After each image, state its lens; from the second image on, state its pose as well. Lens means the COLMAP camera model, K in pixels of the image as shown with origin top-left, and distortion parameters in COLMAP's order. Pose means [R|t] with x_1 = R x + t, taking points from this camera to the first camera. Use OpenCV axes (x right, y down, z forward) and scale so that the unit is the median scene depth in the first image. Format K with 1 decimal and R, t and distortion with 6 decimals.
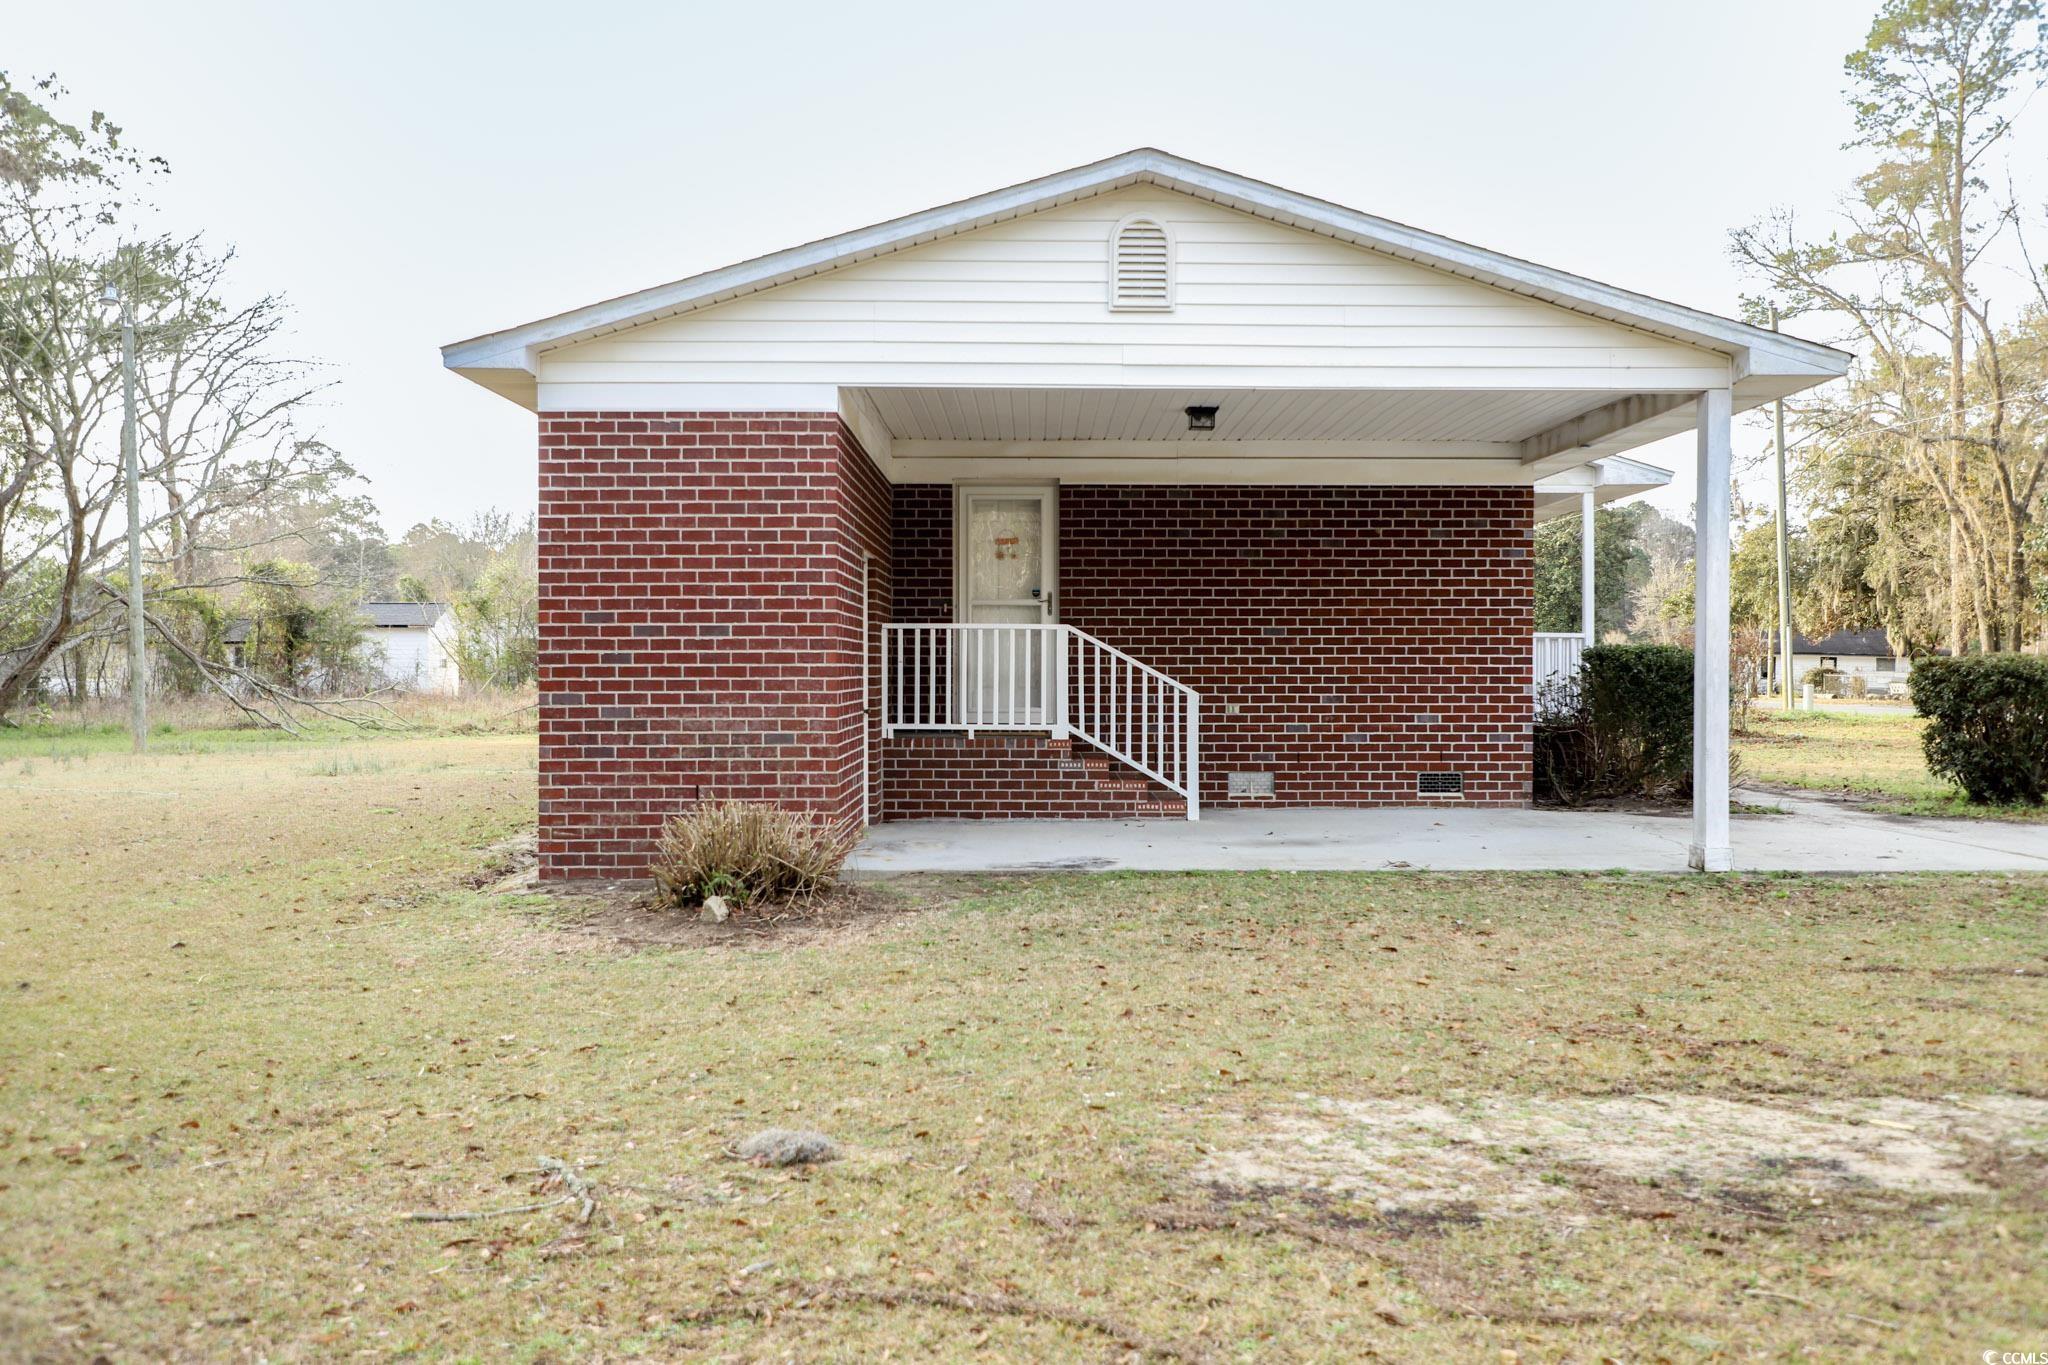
lens RADIAL K [[1786.3, 0, 1025.3], [0, 1786.3, 683.6], [0, 0, 1]] dist [-0.004617, 0.002705]
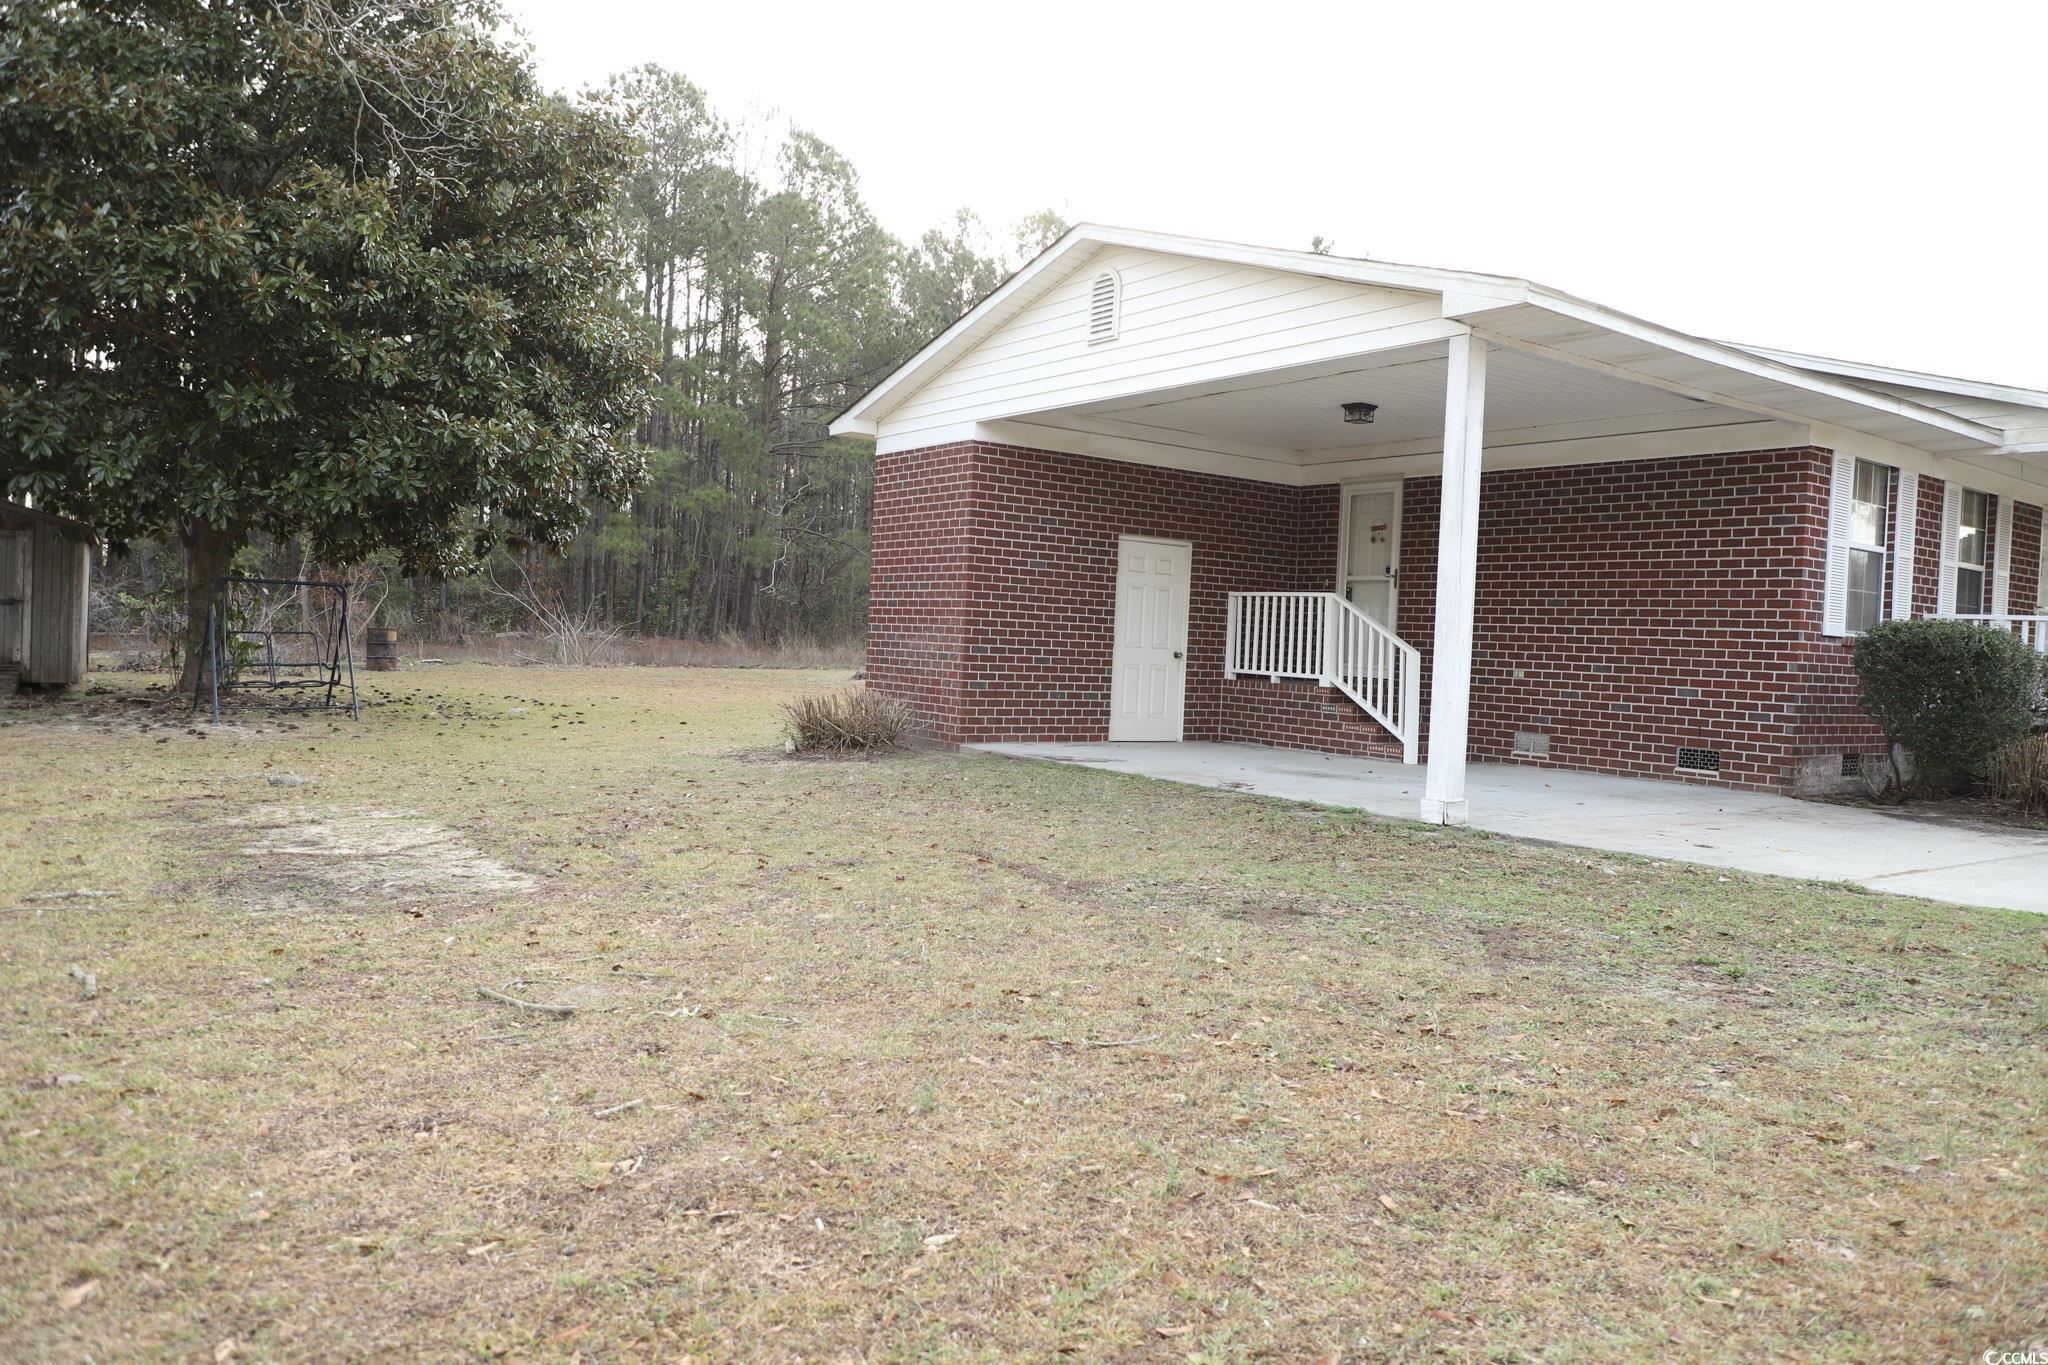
lens RADIAL K [[1418.6, 0, 1014.7], [0, 1418.6, 675.4], [0, 0, 1]] dist [-0.067646, 0.023138]
pose [[0.567228, 0.045432, -0.822307, 0.646578], [-0.053872, 0.998386, 0.018000, 0.016339], [0.821797, 0.034089, 0.568759, 0.259525]]
